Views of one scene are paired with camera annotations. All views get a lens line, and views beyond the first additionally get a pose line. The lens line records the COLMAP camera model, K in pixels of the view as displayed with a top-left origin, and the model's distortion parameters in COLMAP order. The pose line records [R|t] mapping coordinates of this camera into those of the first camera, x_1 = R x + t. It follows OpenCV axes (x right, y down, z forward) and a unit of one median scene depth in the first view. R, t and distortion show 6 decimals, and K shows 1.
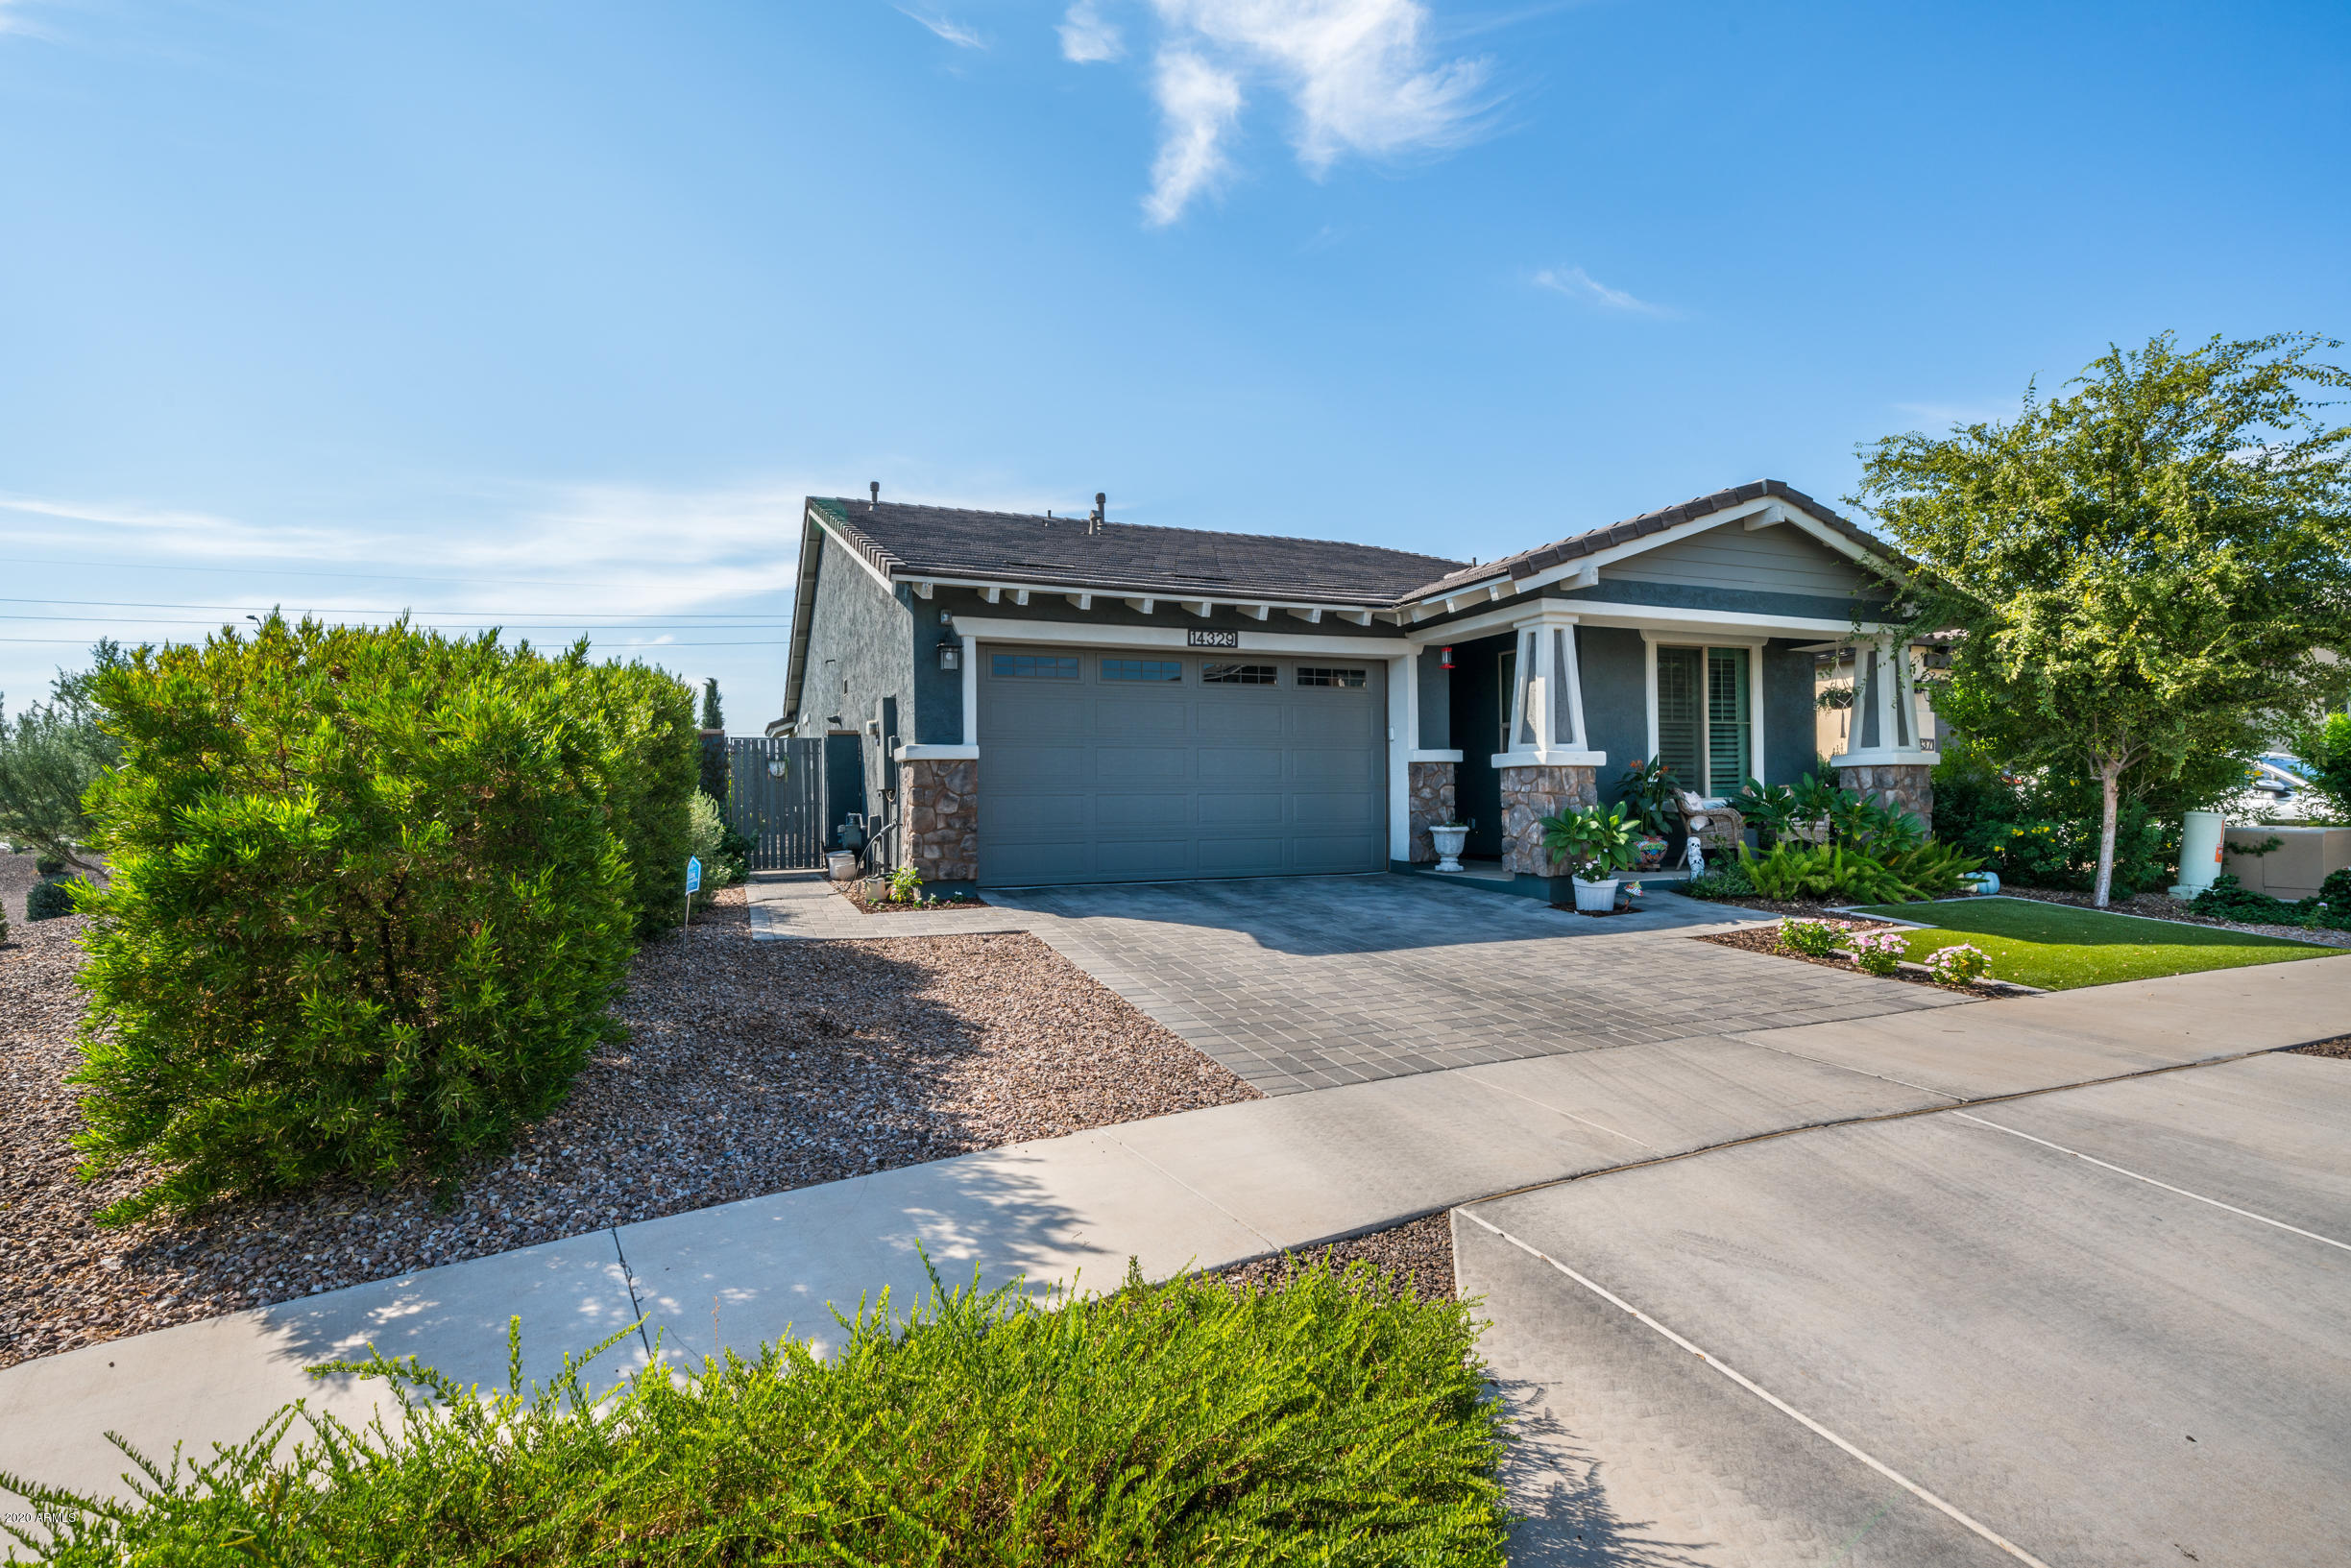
lens RADIAL K [[945.7, 0, 1159.5], [0, 945.7, 803.8], [0, 0, 1]] dist [-0.009943, -0.000087]
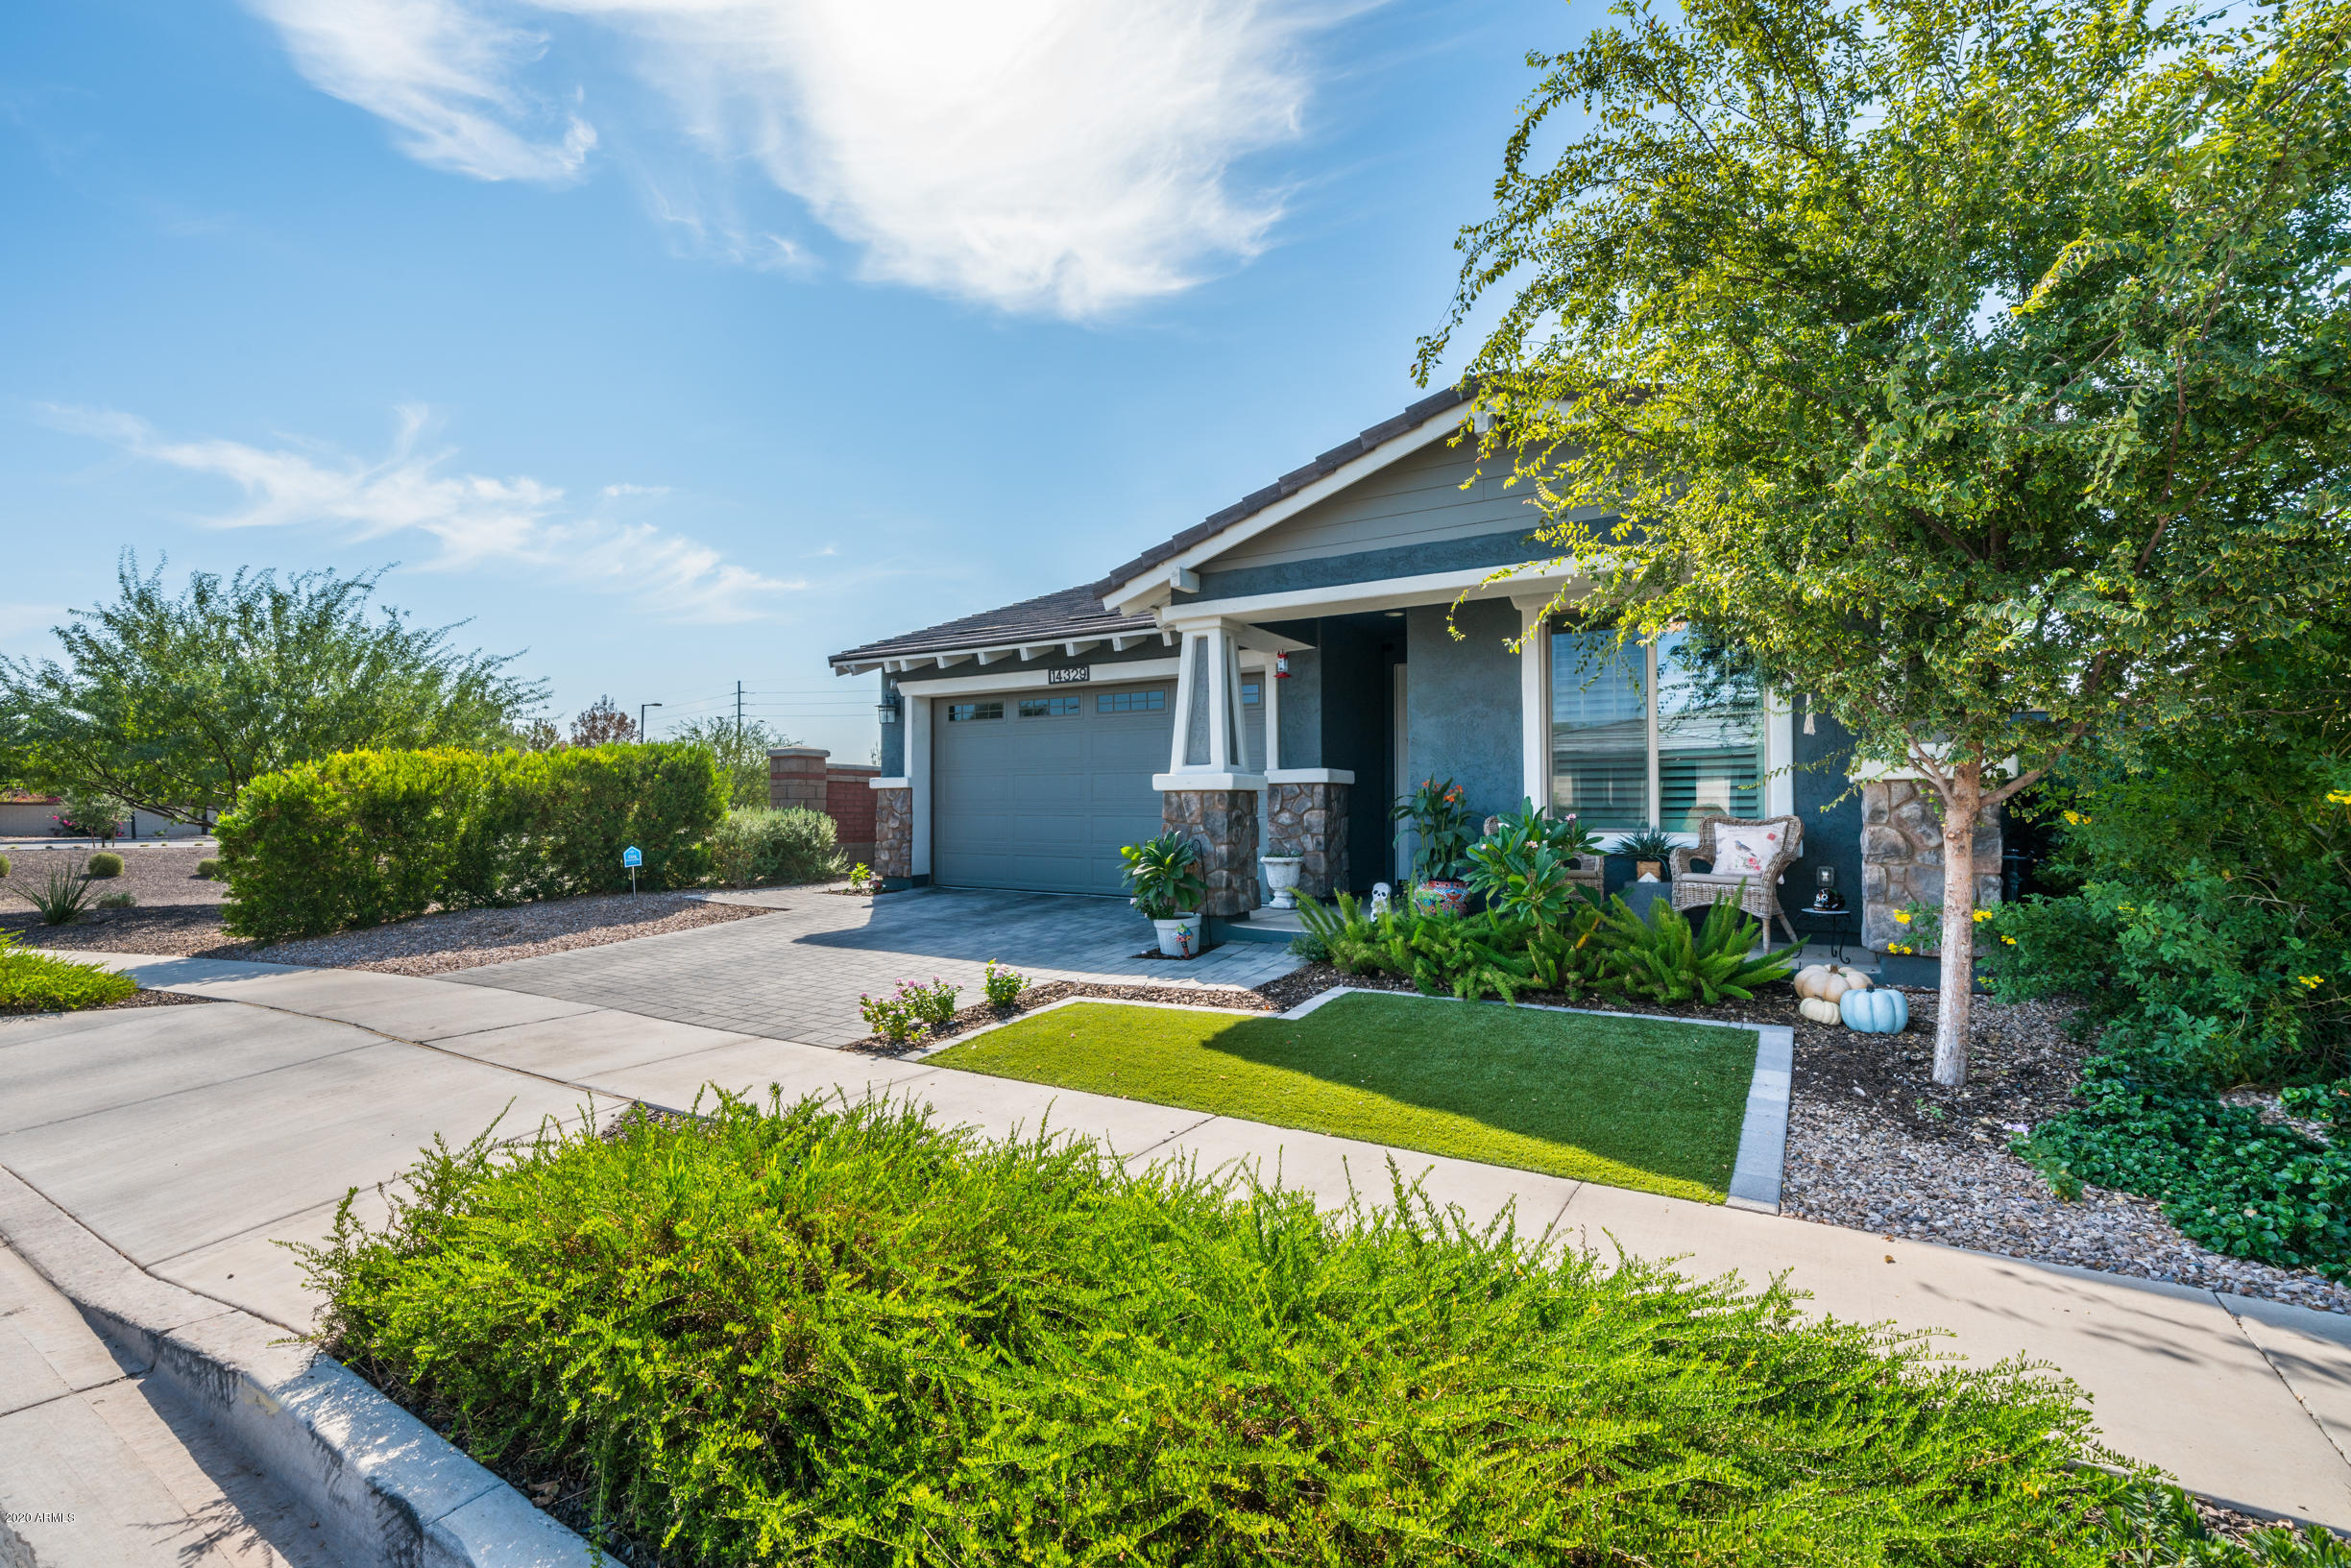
lens RADIAL K [[1019.6, 0, 1165.0], [0, 1019.6, 794.0], [0, 0, 1]] dist [0.000557, 0.000433]
pose [[0.620828, -0.002762, -0.783942, 1.077283], [-0.017762, 0.999688, -0.017588, -0.017453], [0.783746, 0.024844, 0.620585, 0.357022]]
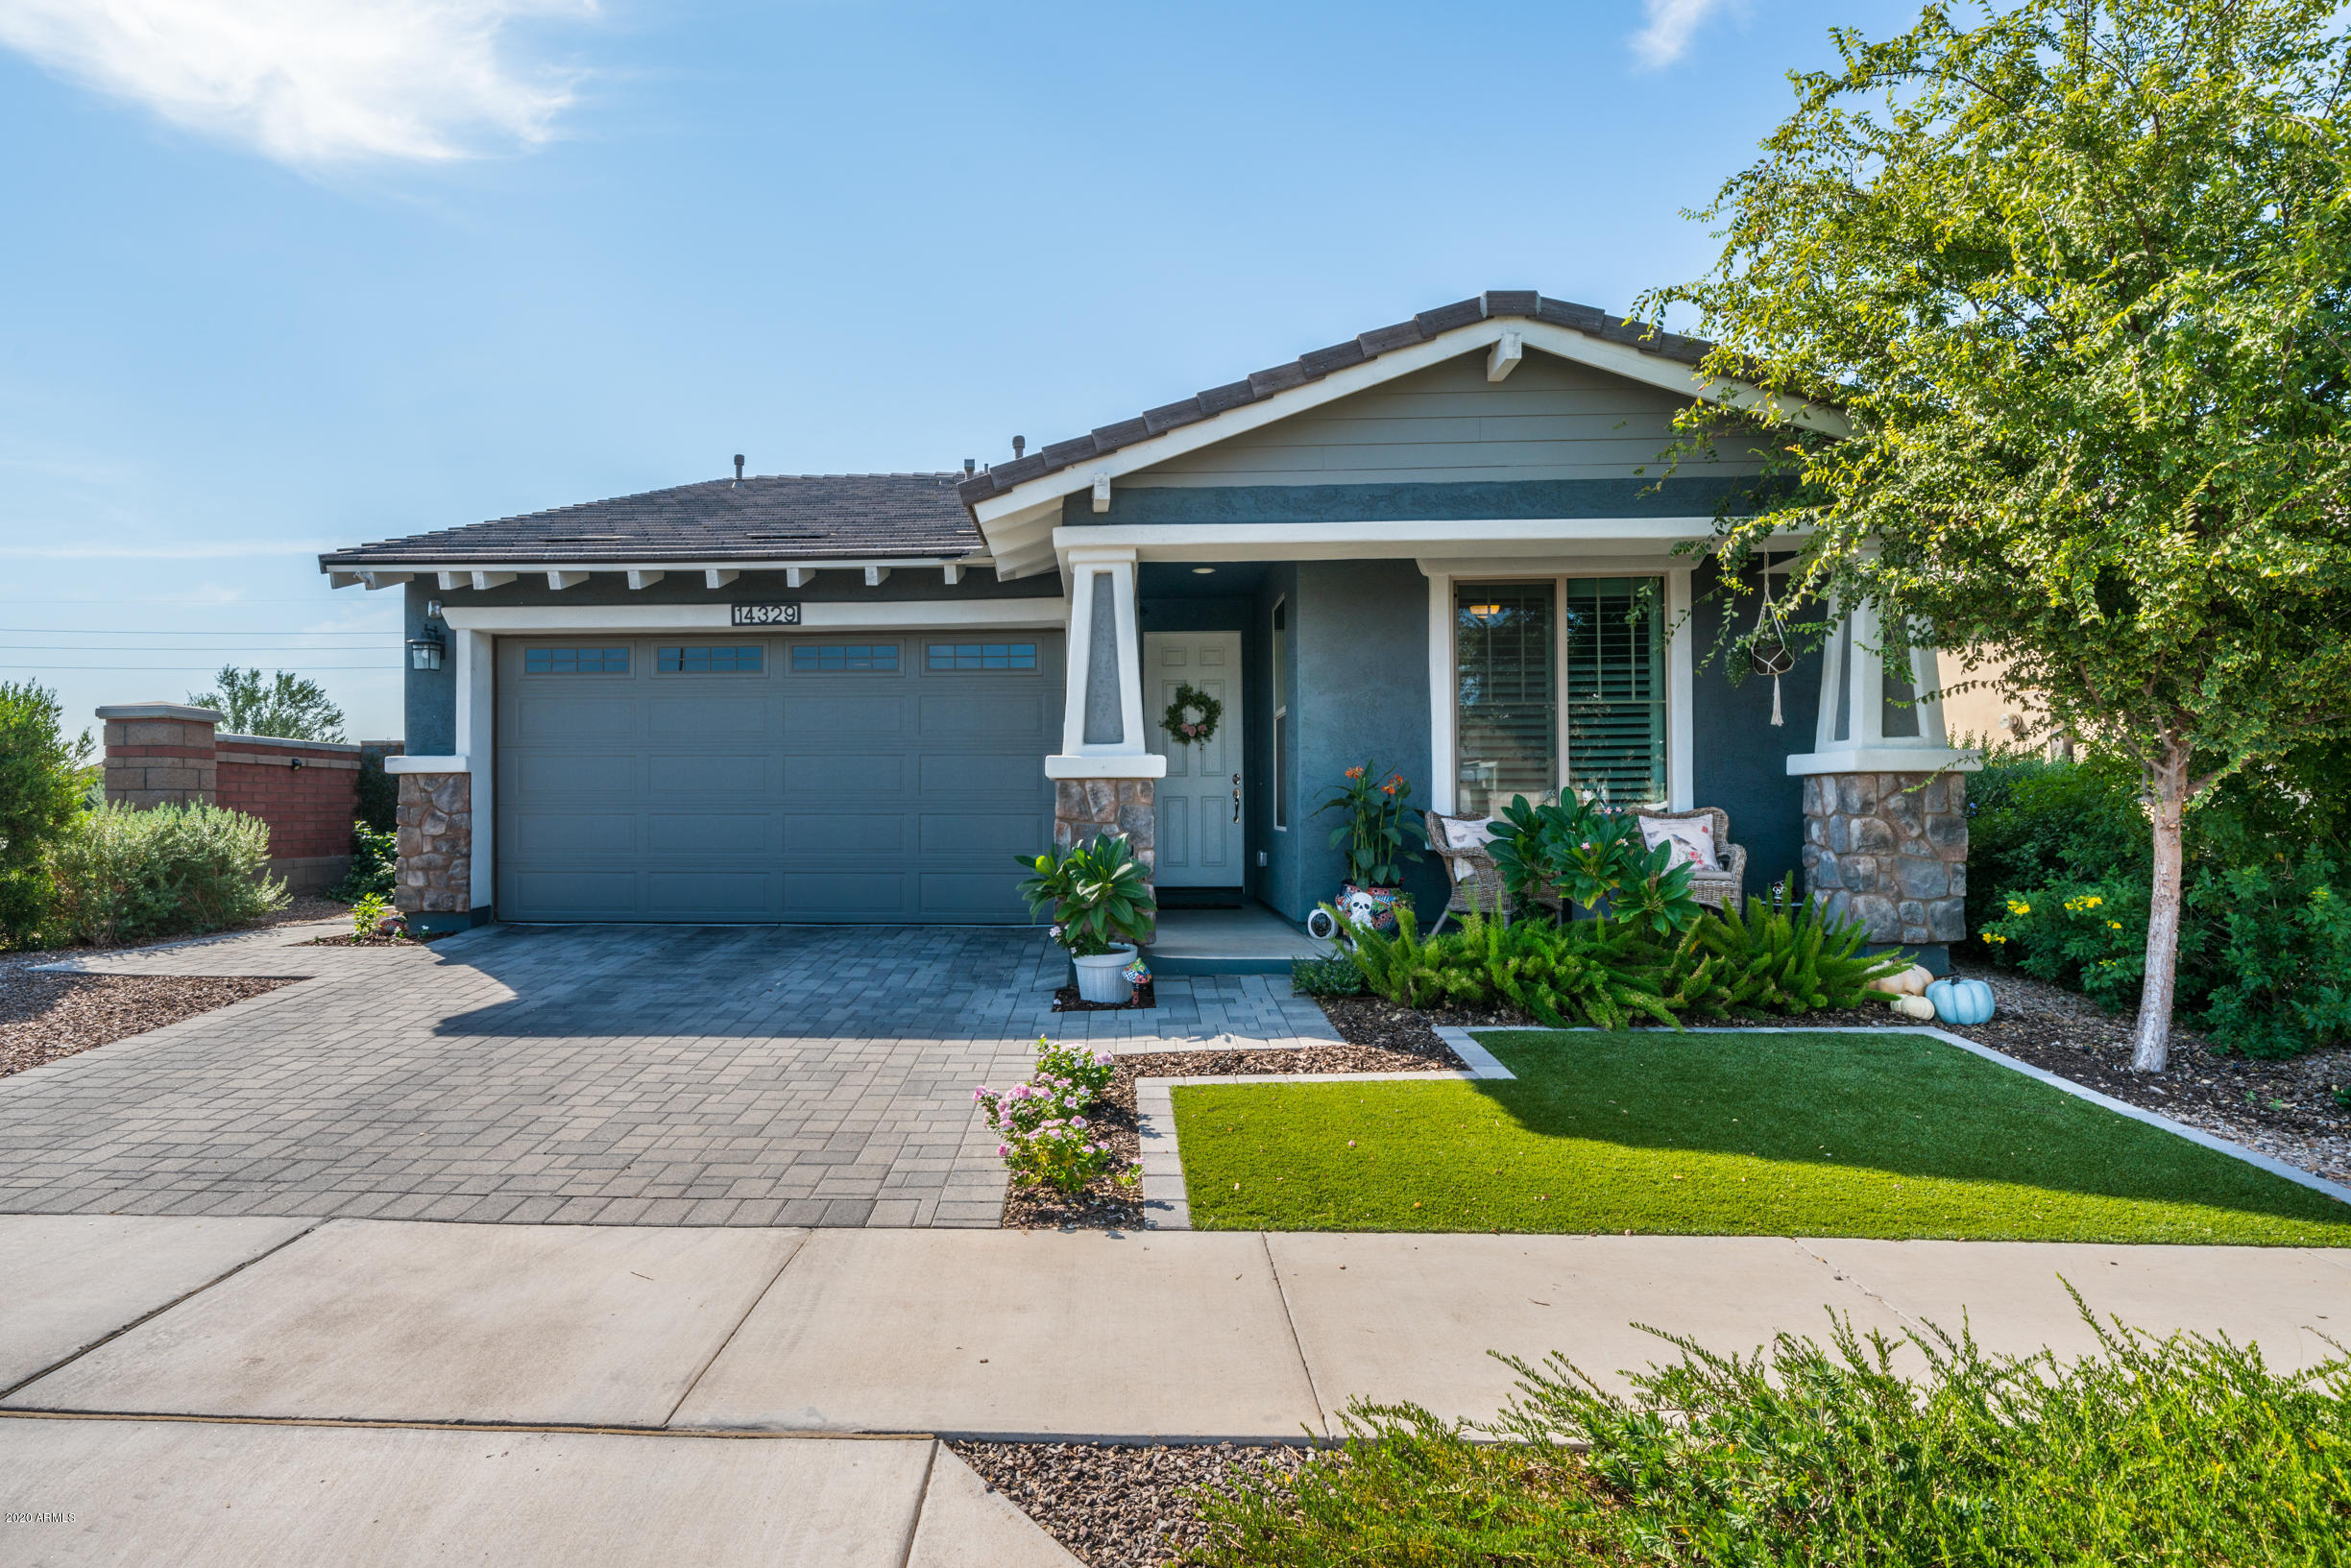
lens RADIAL K [[1145.5, 0, 1152.6], [0, 1145.5, 793.3], [0, 0, 1]] dist [0.002864, -0.001090]
pose [[0.922271, 0.001847, -0.386540, 0.722020], [-0.010680, 0.999729, -0.020706, -0.012060], [0.386397, 0.023225, 0.922040, 0.260141]]
